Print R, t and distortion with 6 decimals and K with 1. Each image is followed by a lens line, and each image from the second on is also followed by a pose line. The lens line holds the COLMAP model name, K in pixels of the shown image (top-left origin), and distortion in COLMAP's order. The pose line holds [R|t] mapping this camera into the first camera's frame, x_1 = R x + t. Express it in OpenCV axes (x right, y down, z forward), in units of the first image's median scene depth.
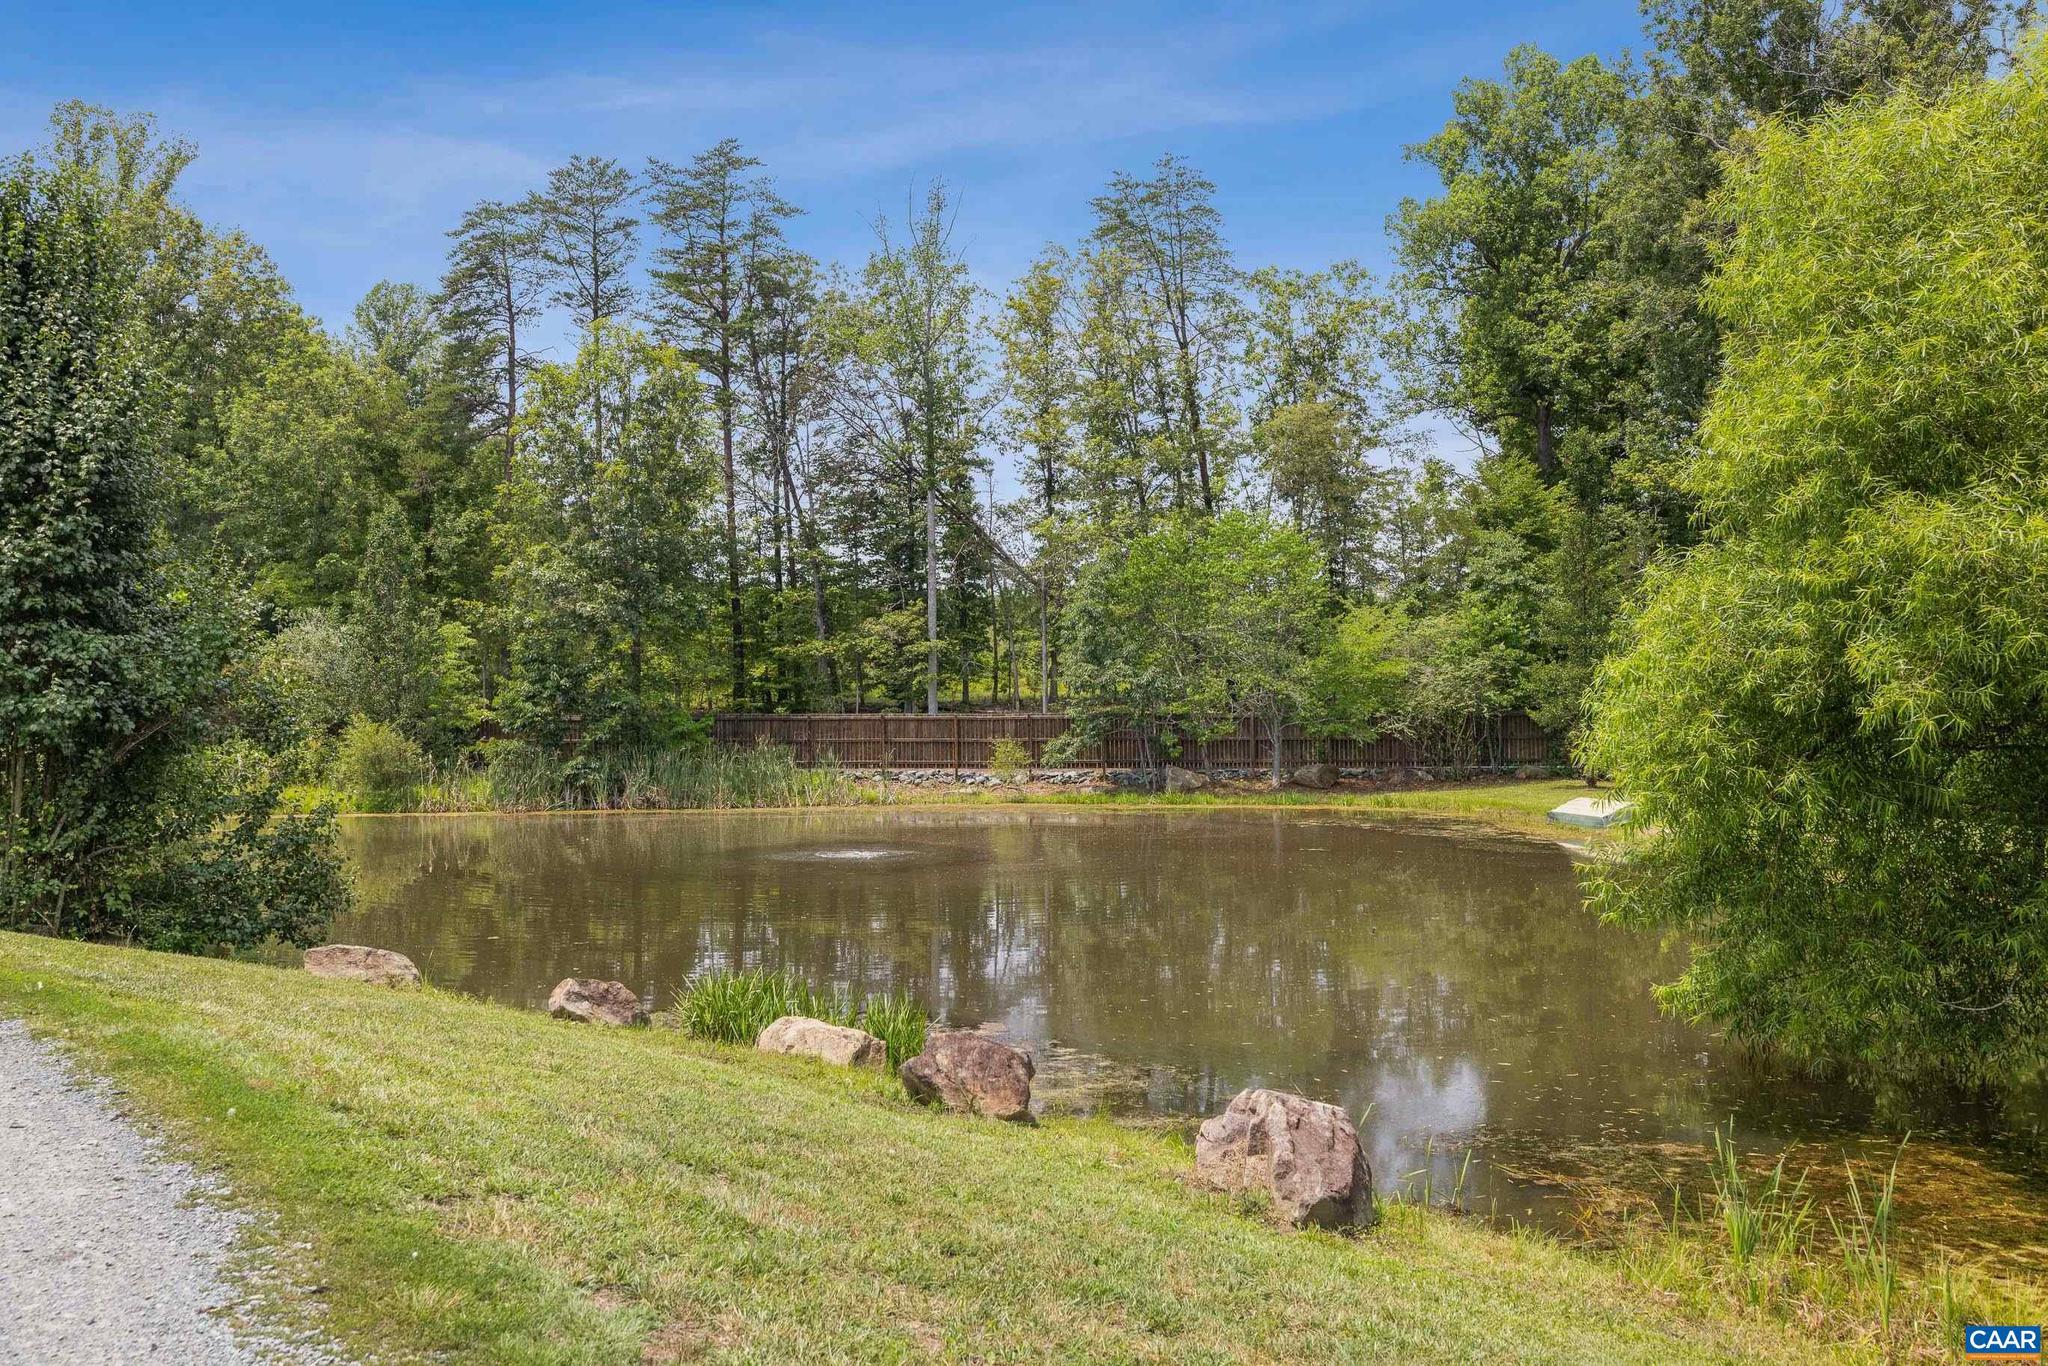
lens RADIAL K [[1634.0, 0, 1022.4], [0, 1634.0, 682.9], [0, 0, 1]] dist [-0.013269, -0.006108]
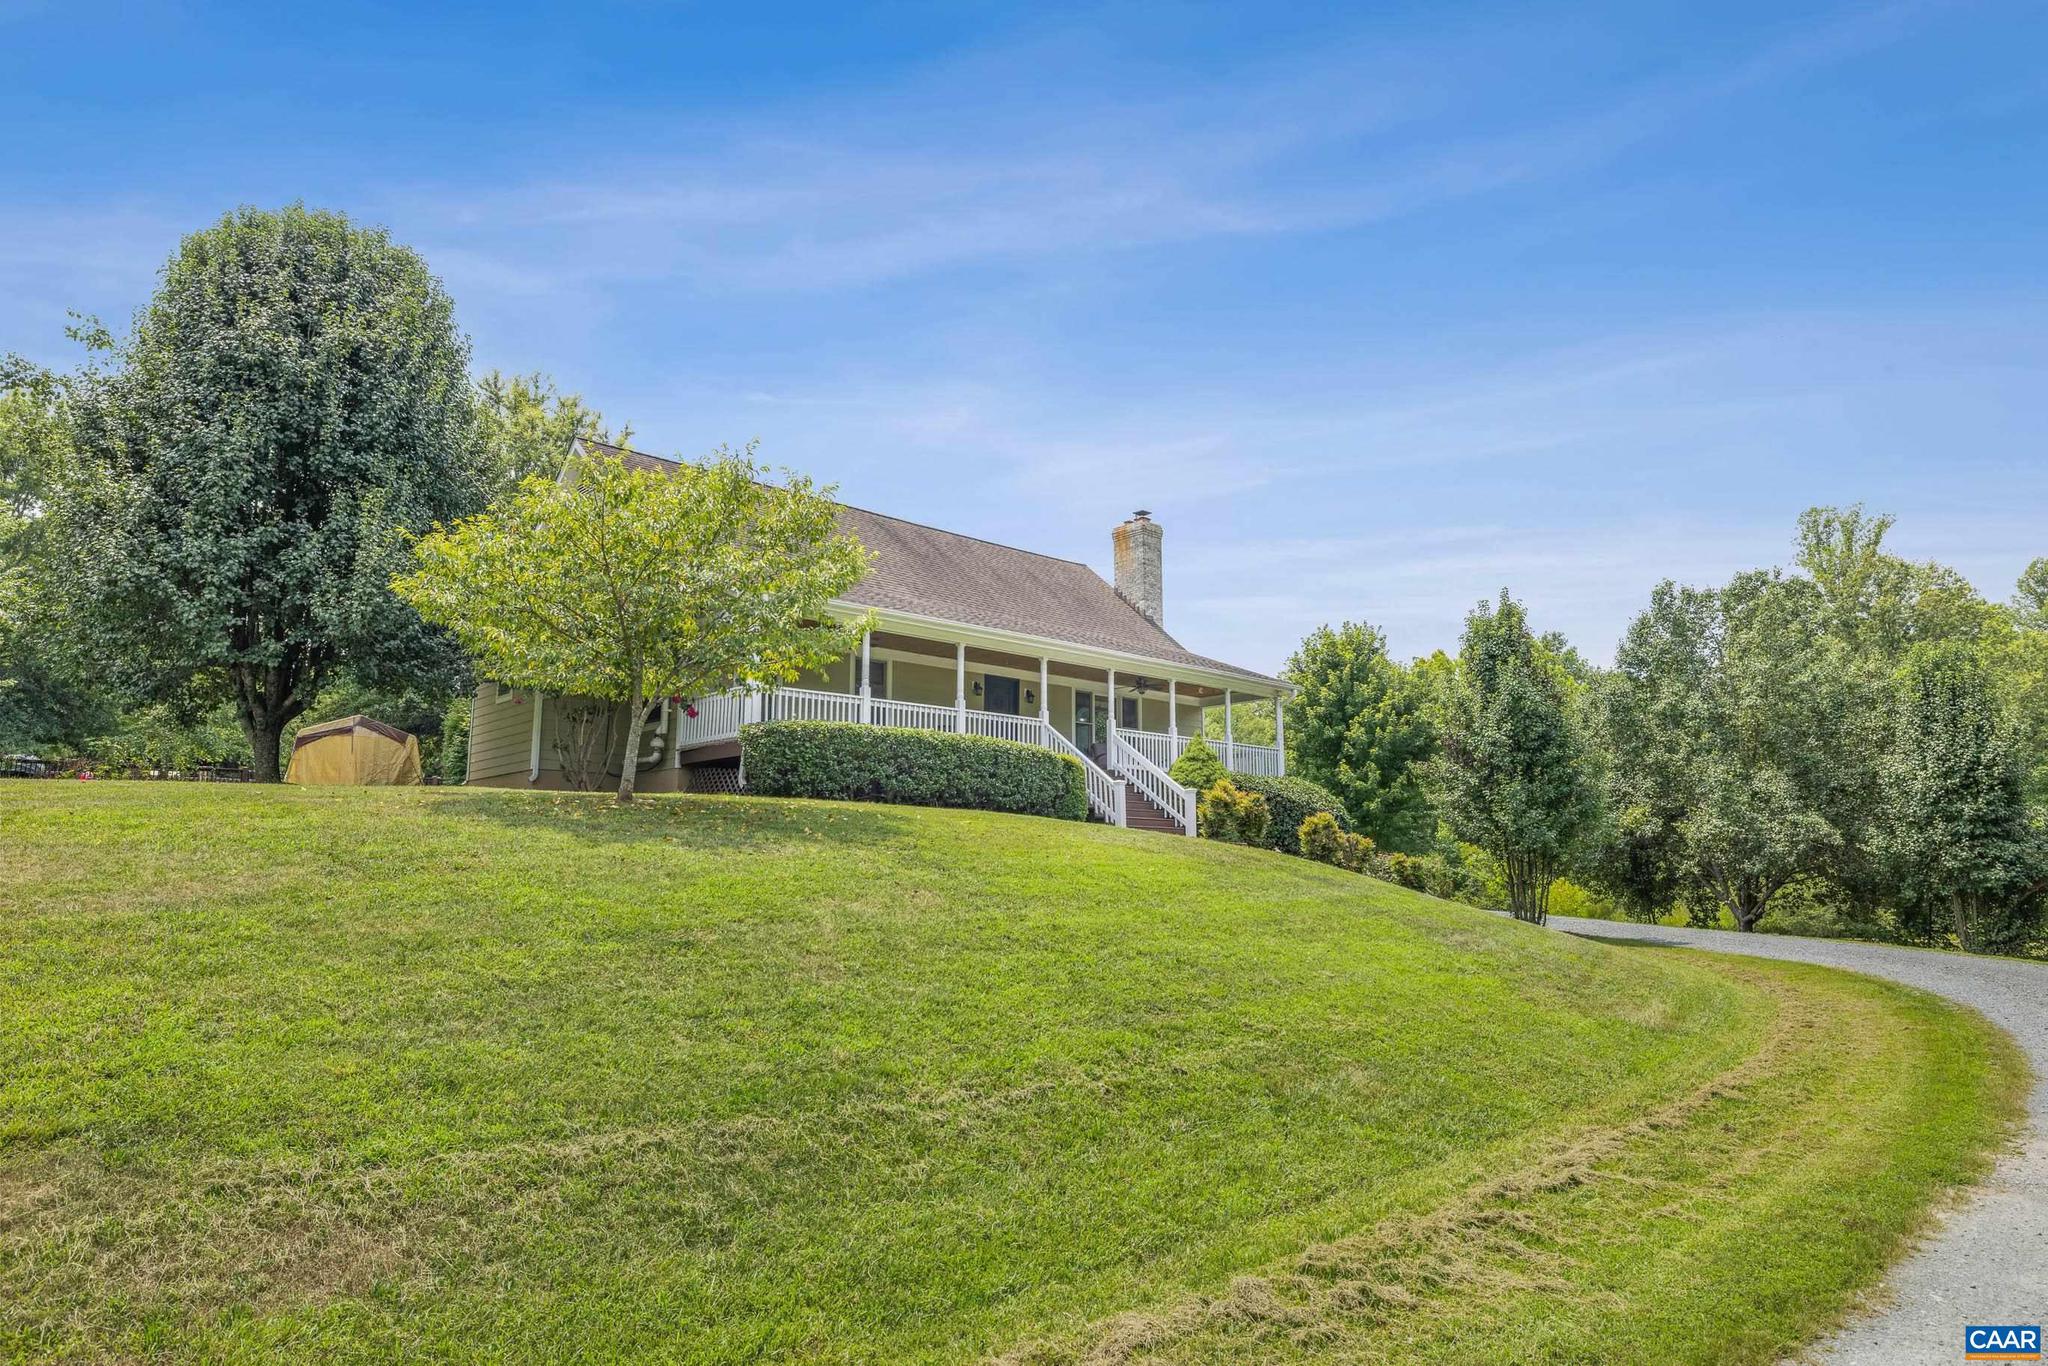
lens RADIAL K [[1225.0, 0, 1025.1], [0, 1225.0, 669.2], [0, 0, 1]] dist [-0.007461, -0.000269]
pose [[0.488596, -0.150932, -0.859357, 0.251958], [0.019073, 0.986537, -0.162425, -0.019460], [0.872302, 0.062969, 0.484896, -1.015399]]
